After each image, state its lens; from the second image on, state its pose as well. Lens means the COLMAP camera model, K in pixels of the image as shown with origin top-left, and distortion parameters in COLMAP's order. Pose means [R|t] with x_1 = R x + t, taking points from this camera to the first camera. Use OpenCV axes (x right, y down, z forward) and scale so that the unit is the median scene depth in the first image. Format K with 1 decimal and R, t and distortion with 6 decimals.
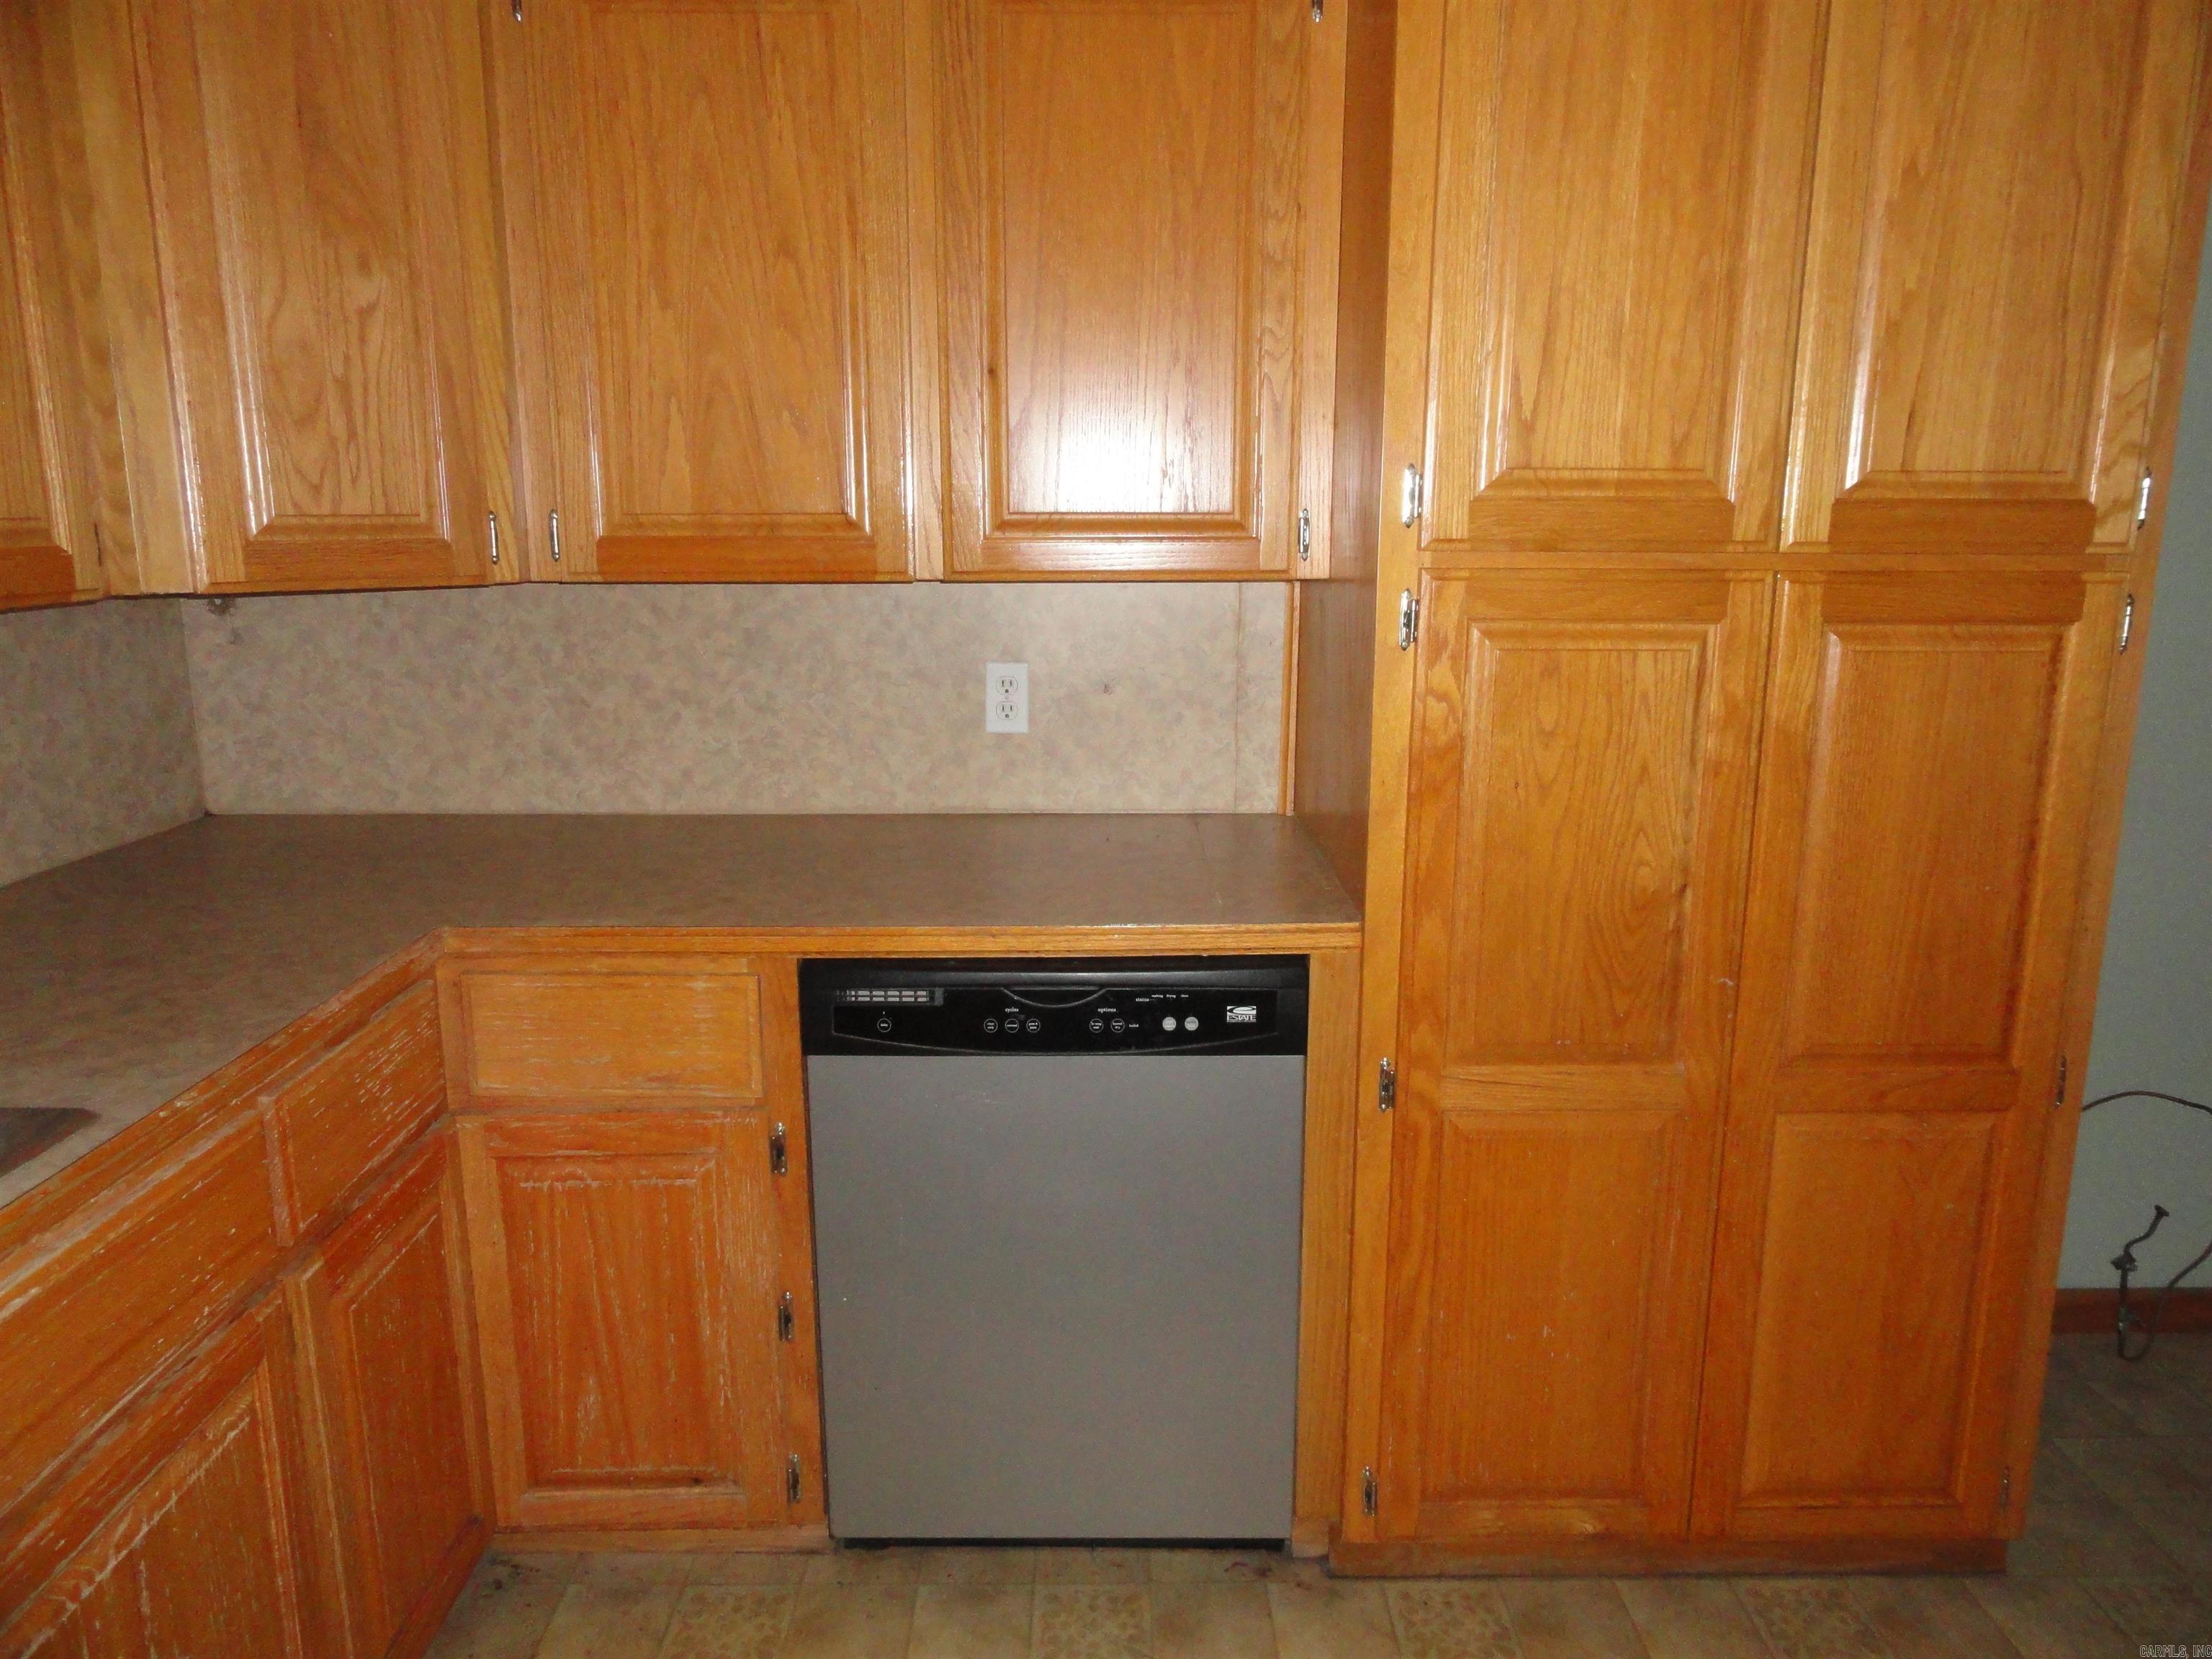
lens RADIAL K [[1557.0, 0, 1105.2], [0, 1557.0, 835.7], [0, 0, 1]] dist [0.001264, 0.010333]
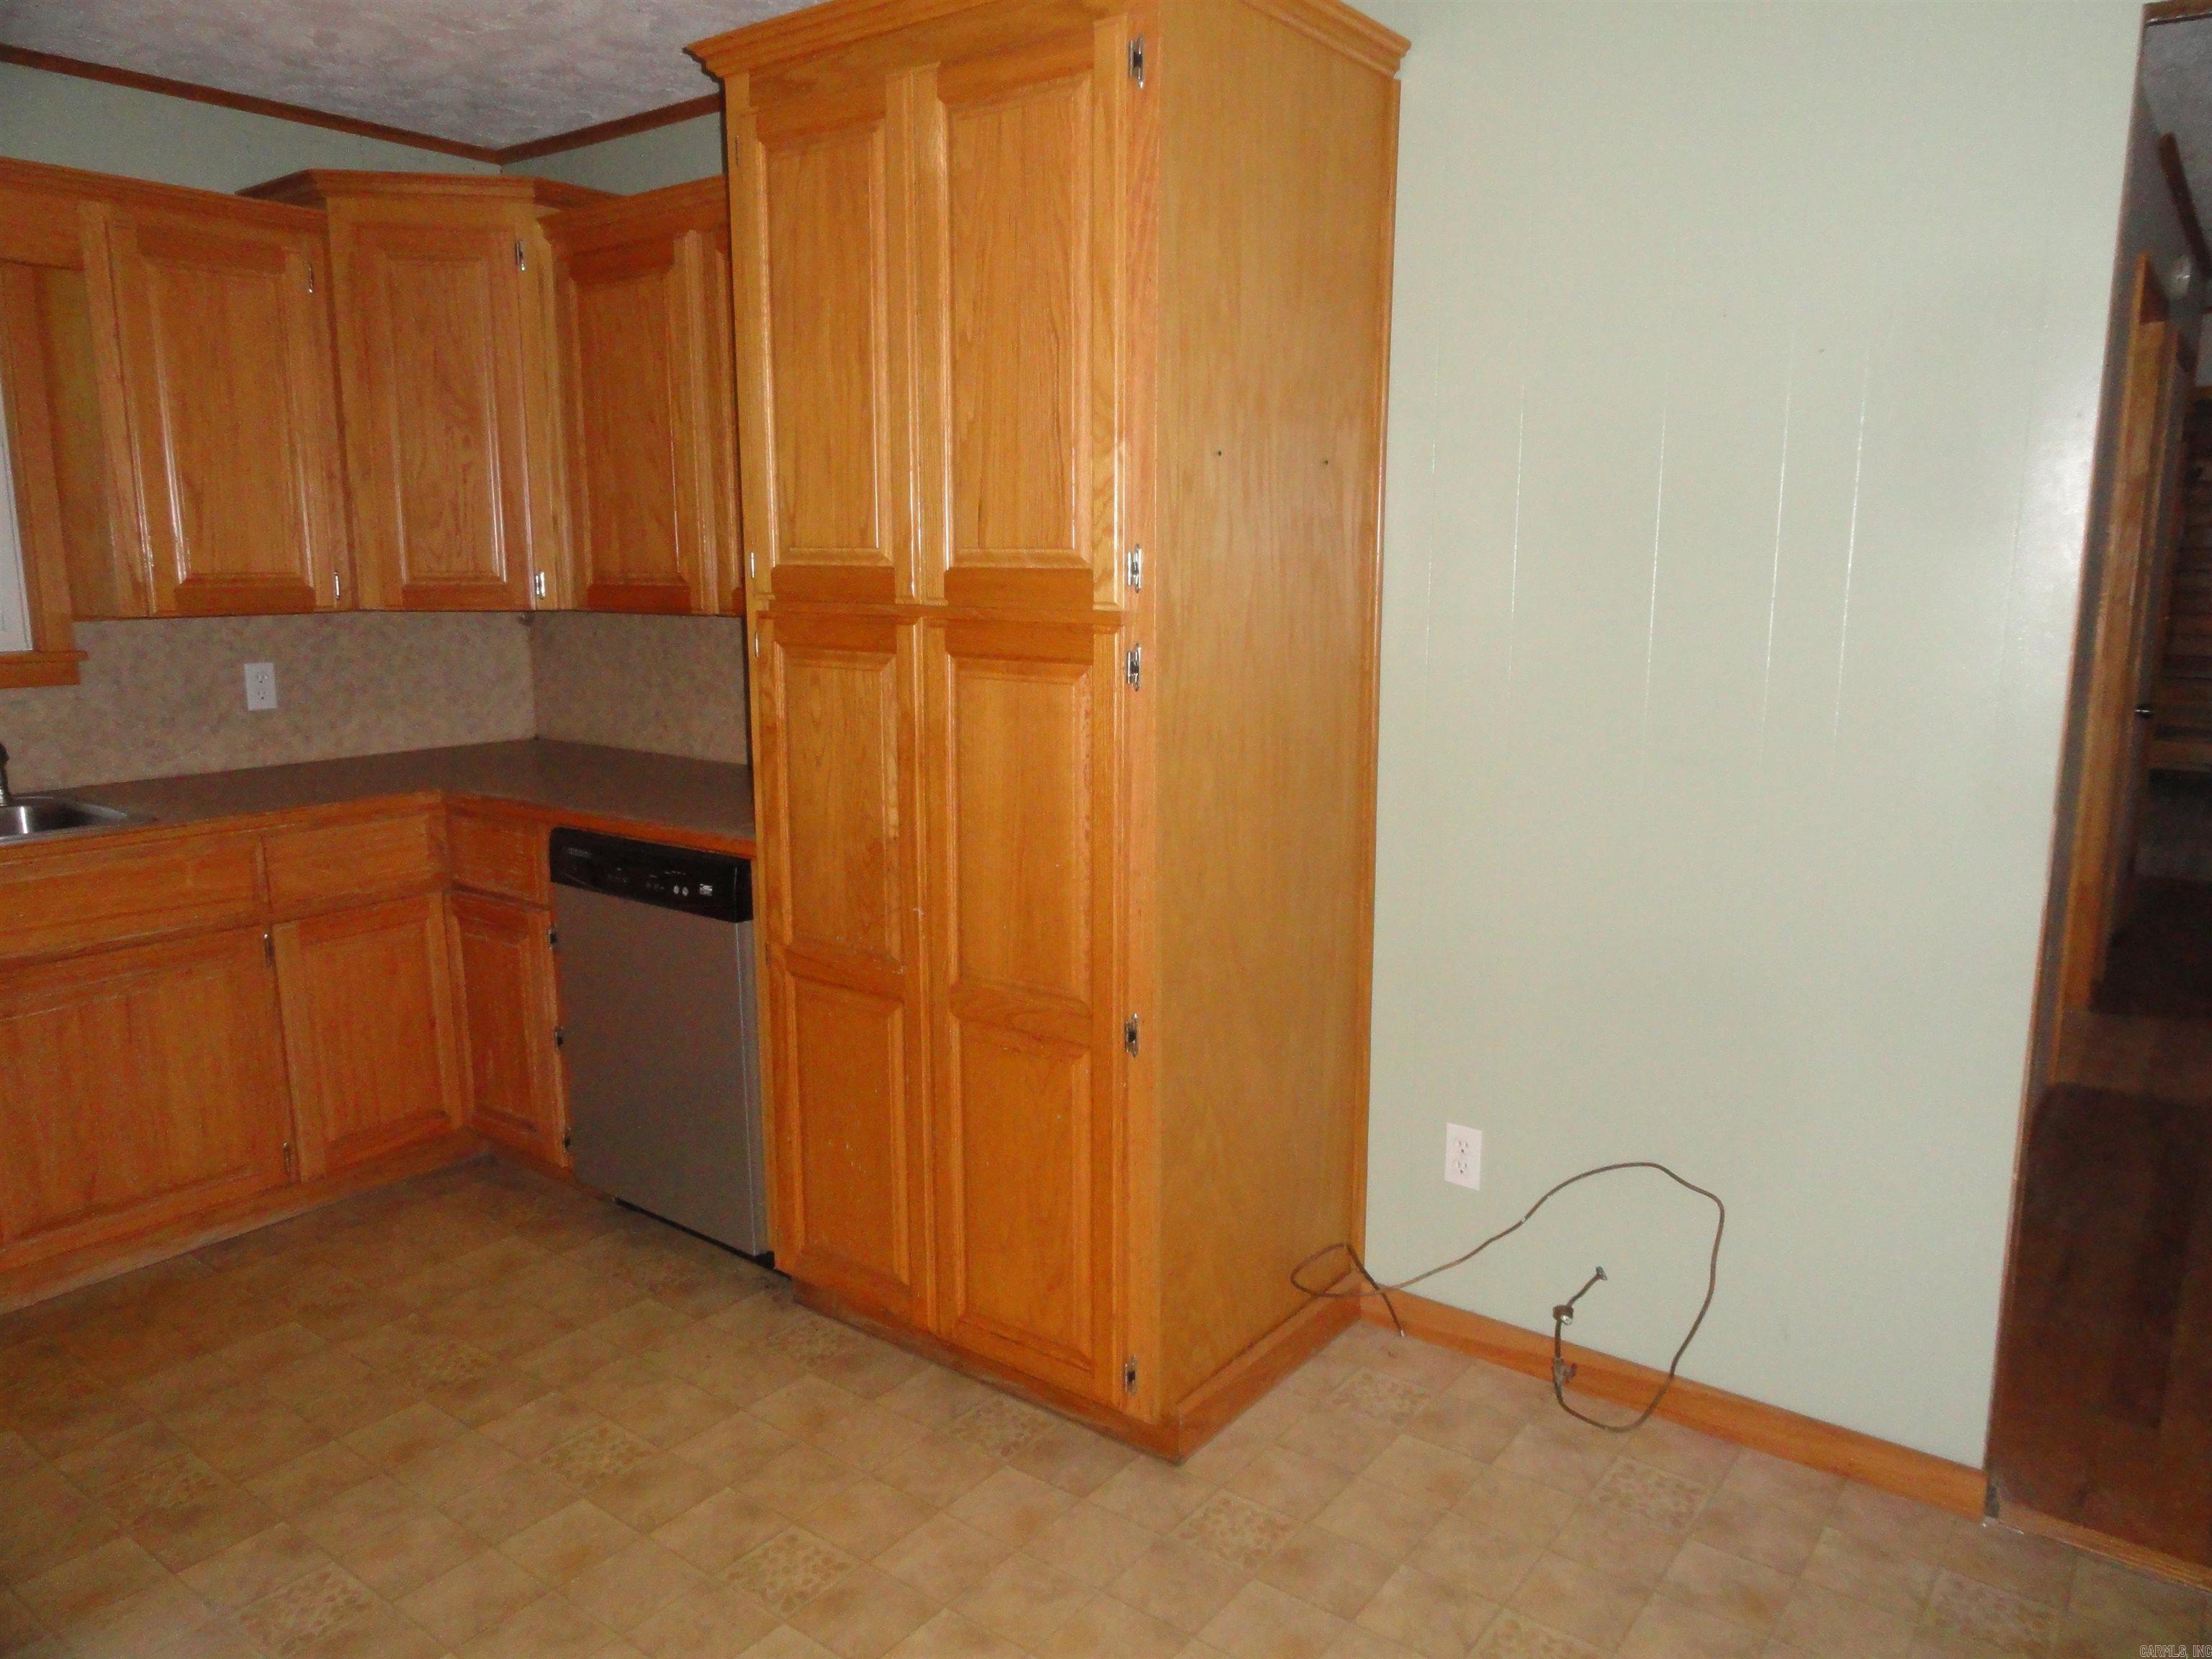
lens RADIAL K [[1557.0, 0, 1125.2], [0, 1557.0, 831.9], [0, 0, 1]] dist [0.001264, 0.010333]
pose [[0.785588, 0.108688, -0.609129, 1.350036], [-0.130558, 0.991404, 0.008518, -0.012257], [0.604819, 0.072836, 0.793026, 0.002395]]
